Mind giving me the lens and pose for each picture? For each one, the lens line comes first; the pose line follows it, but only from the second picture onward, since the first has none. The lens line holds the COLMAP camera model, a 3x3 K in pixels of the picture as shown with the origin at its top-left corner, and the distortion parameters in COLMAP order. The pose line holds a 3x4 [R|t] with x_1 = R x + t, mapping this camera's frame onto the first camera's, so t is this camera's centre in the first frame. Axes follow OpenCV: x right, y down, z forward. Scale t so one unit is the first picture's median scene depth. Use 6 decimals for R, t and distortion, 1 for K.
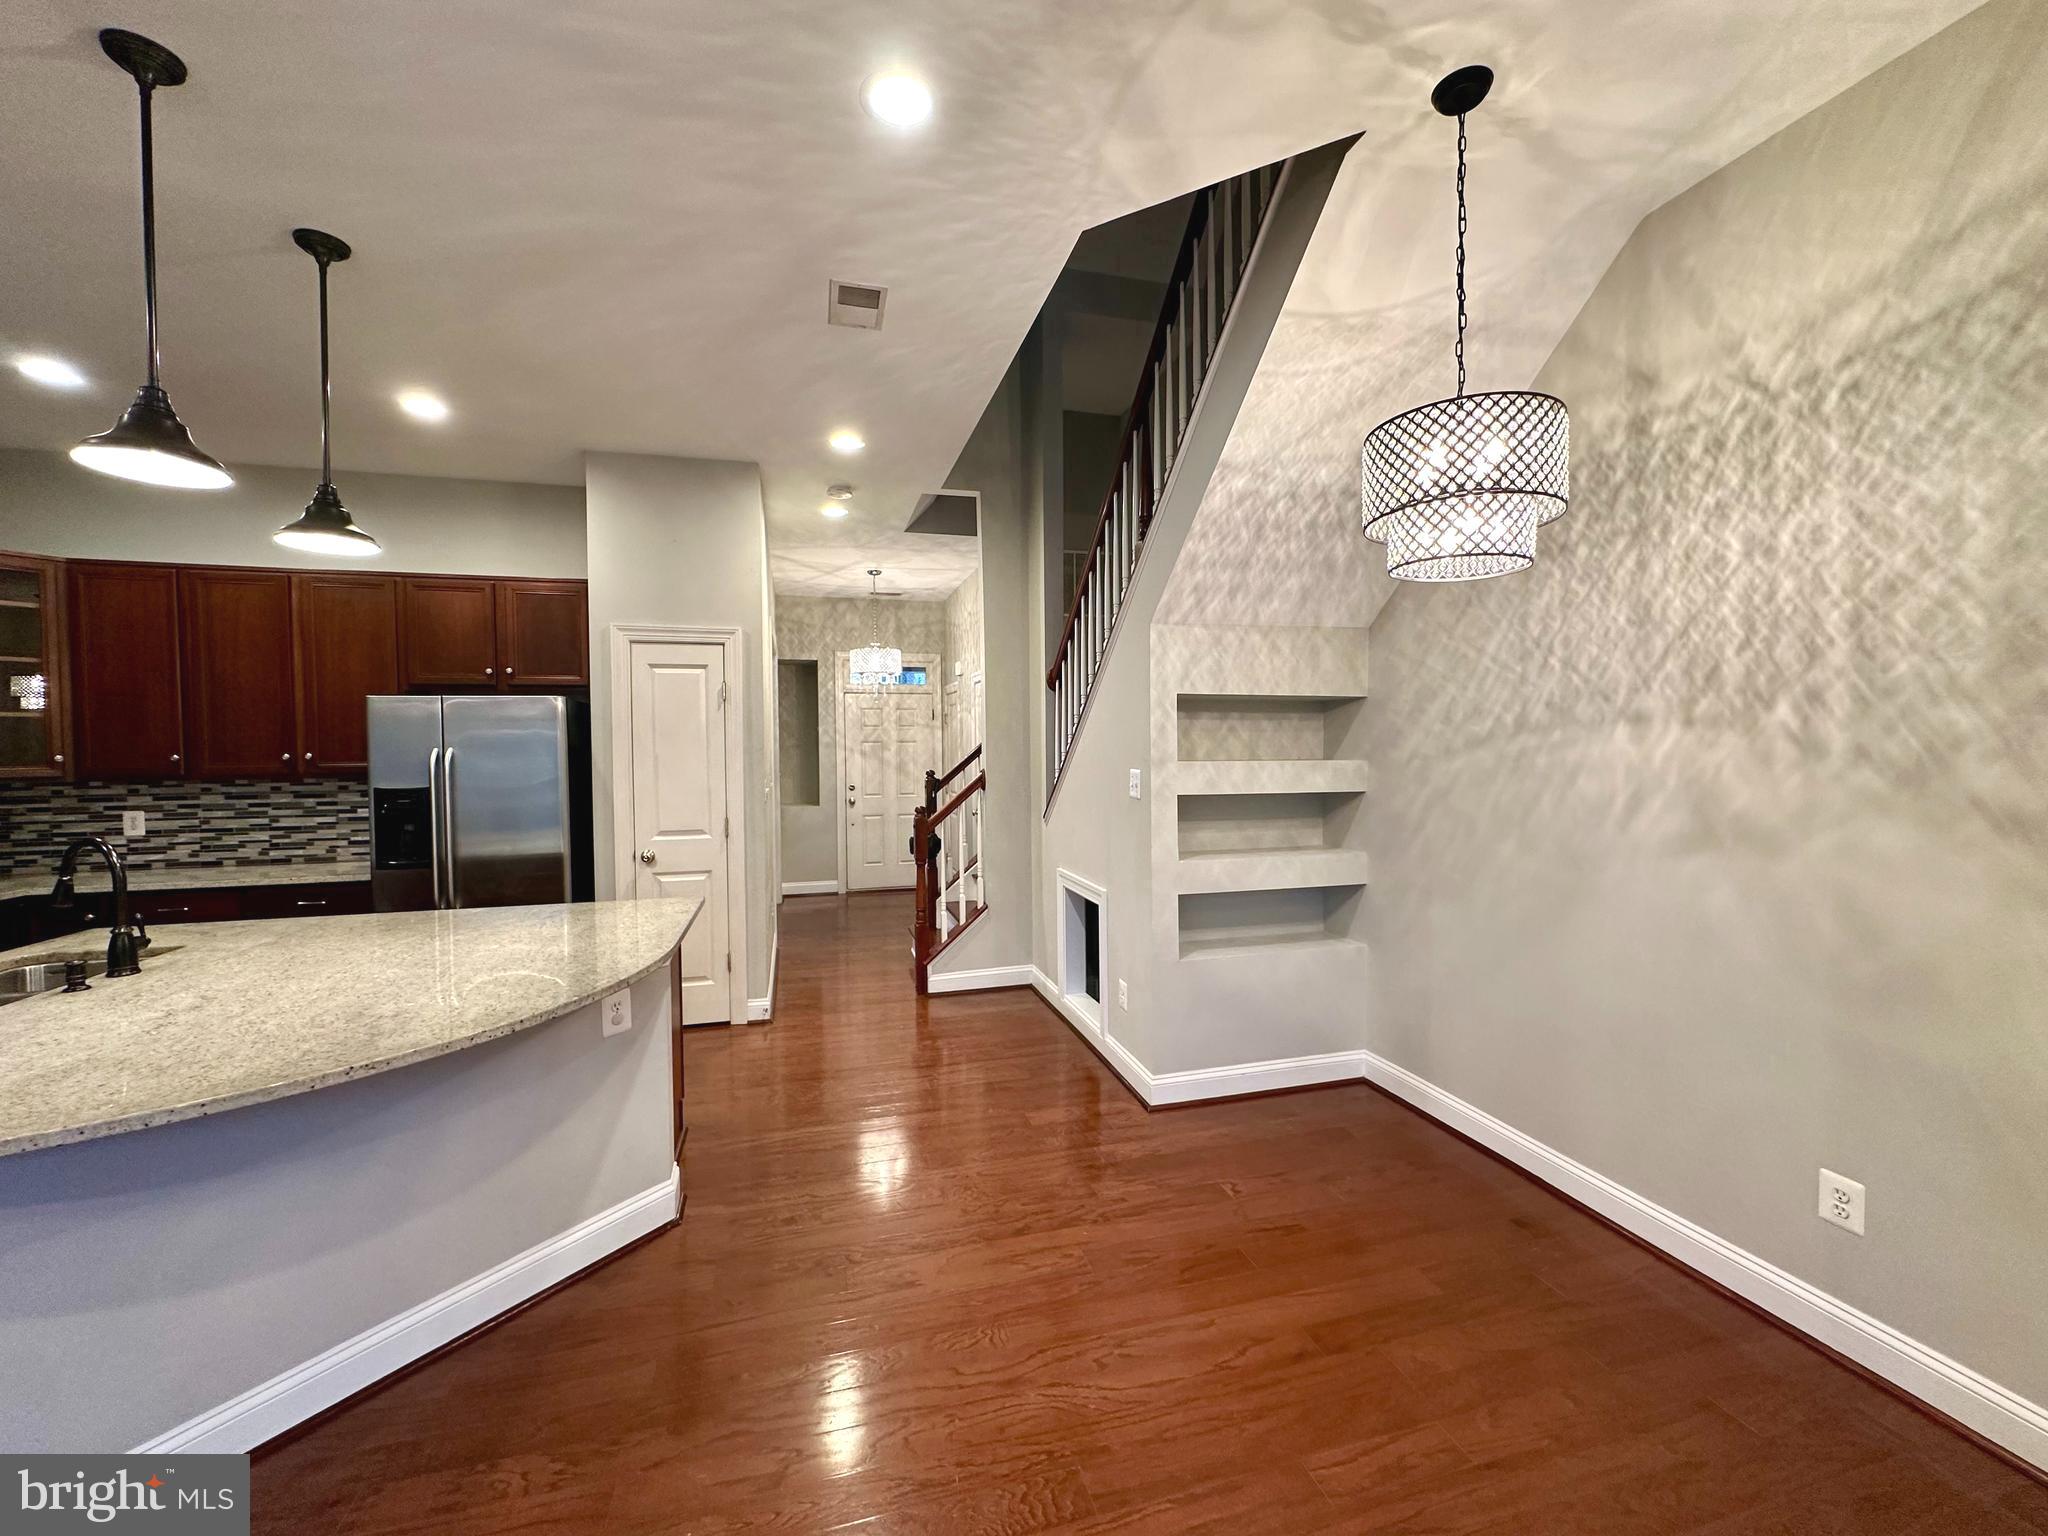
lens RADIAL K [[817.7, 0, 1019.7], [0, 817.7, 767.3], [0, 0, 1]] dist [-0.000042, -0.000067]
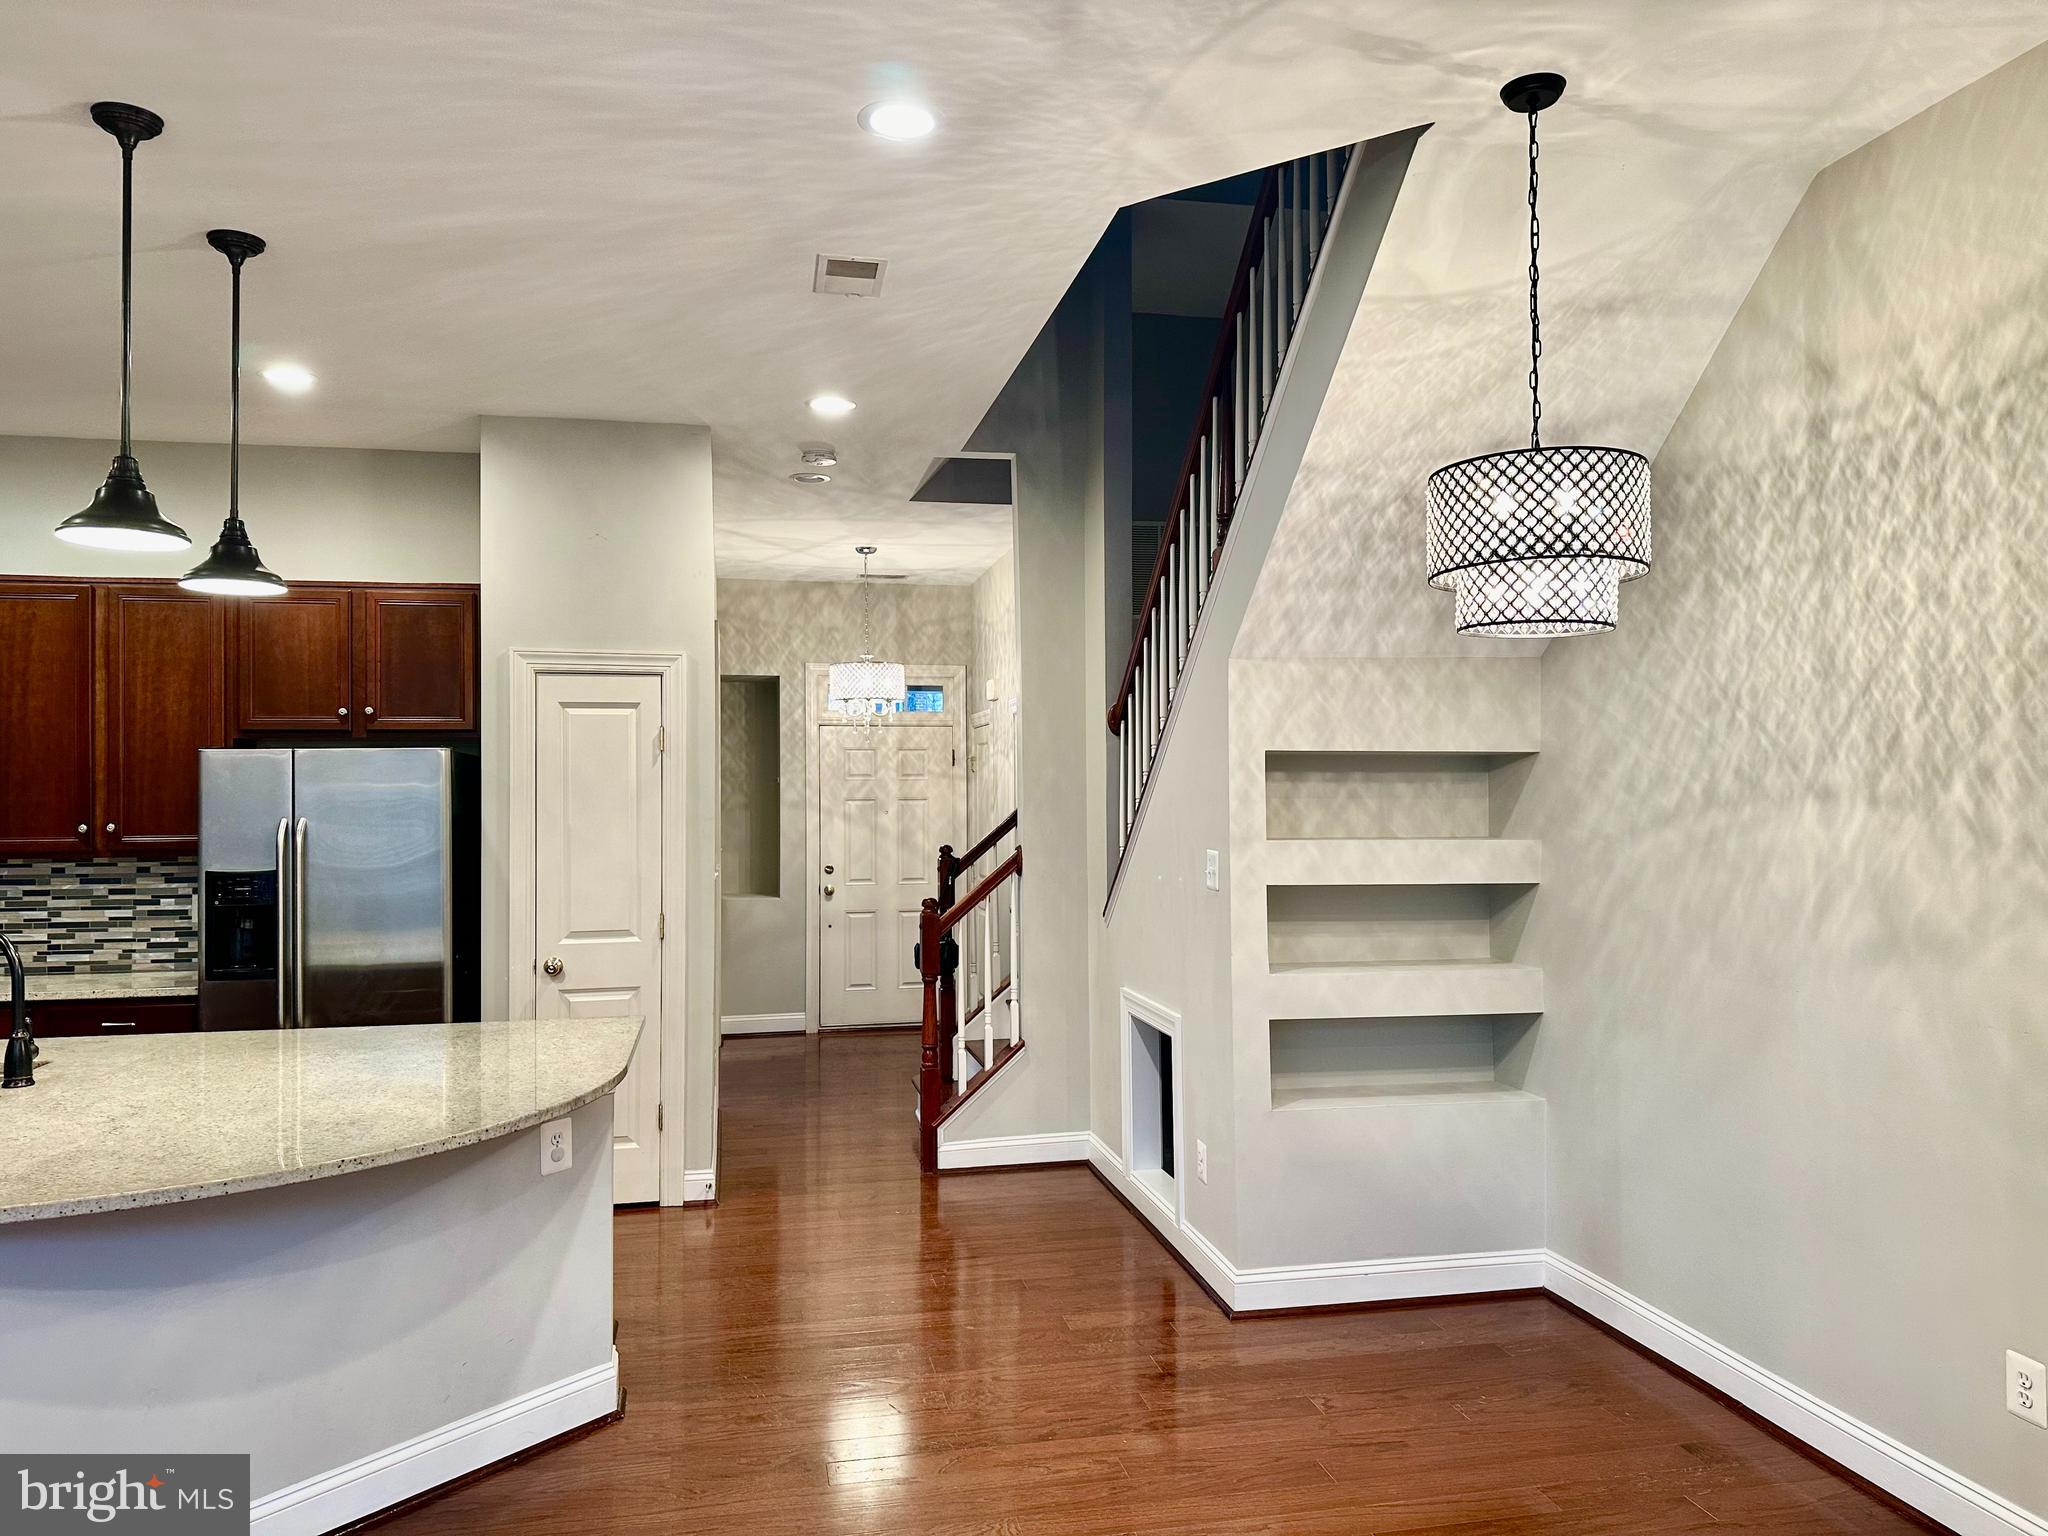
lens RADIAL K [[1433.7, 0, 1026.6], [0, 1433.7, 768.8], [0, 0, 1]] dist [0.034481, -0.003742]
pose [[0.998099, 0.000989, -0.061615, 0.042609], [-0.003643, 0.999070, -0.042972, -0.012754], [0.061515, 0.043114, 0.997175, -0.255213]]
